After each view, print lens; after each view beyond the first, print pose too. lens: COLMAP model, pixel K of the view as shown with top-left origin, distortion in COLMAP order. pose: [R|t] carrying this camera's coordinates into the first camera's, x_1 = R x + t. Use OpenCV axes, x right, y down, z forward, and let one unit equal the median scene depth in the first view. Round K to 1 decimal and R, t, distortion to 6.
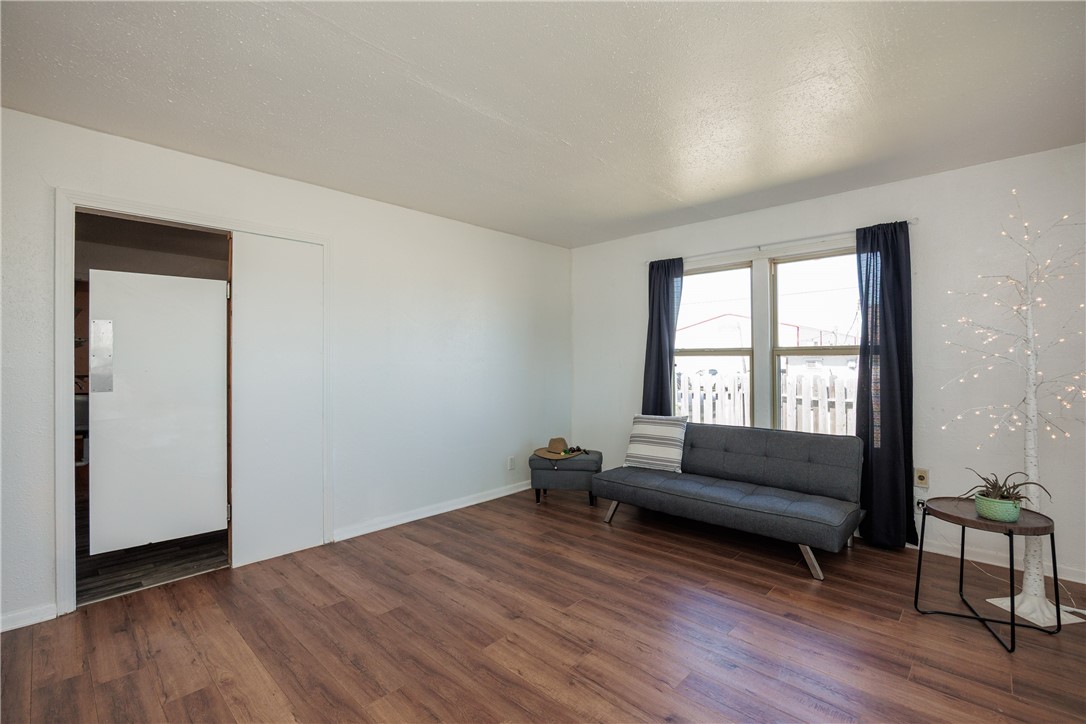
lens RADIAL K [[481.0, 0, 543.8], [0, 481.0, 359.2], [0, 0, 1]] dist [-0.015025, -0.000316]
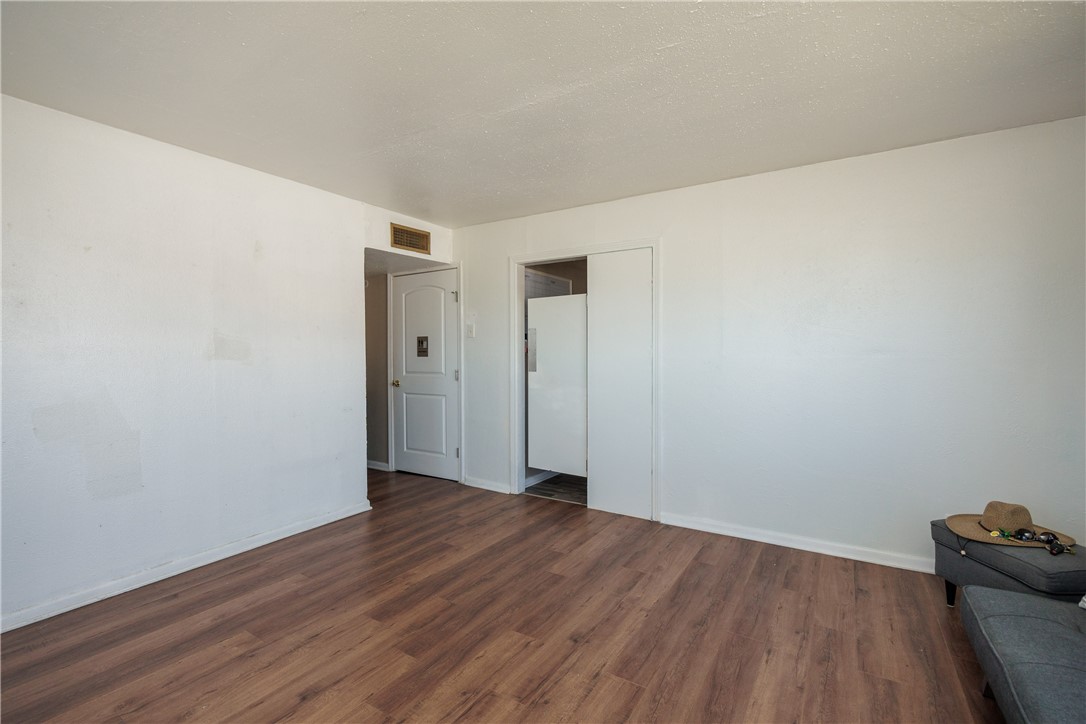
lens RADIAL K [[481.0, 0, 541.8], [0, 481.0, 360.1], [0, 0, 1]] dist [-0.015025, -0.000316]
pose [[0.191745, 0.018978, -0.981261, 0.652753], [0.004193, 0.999788, 0.020155, -0.005081], [0.981436, -0.007979, 0.191625, 0.626394]]
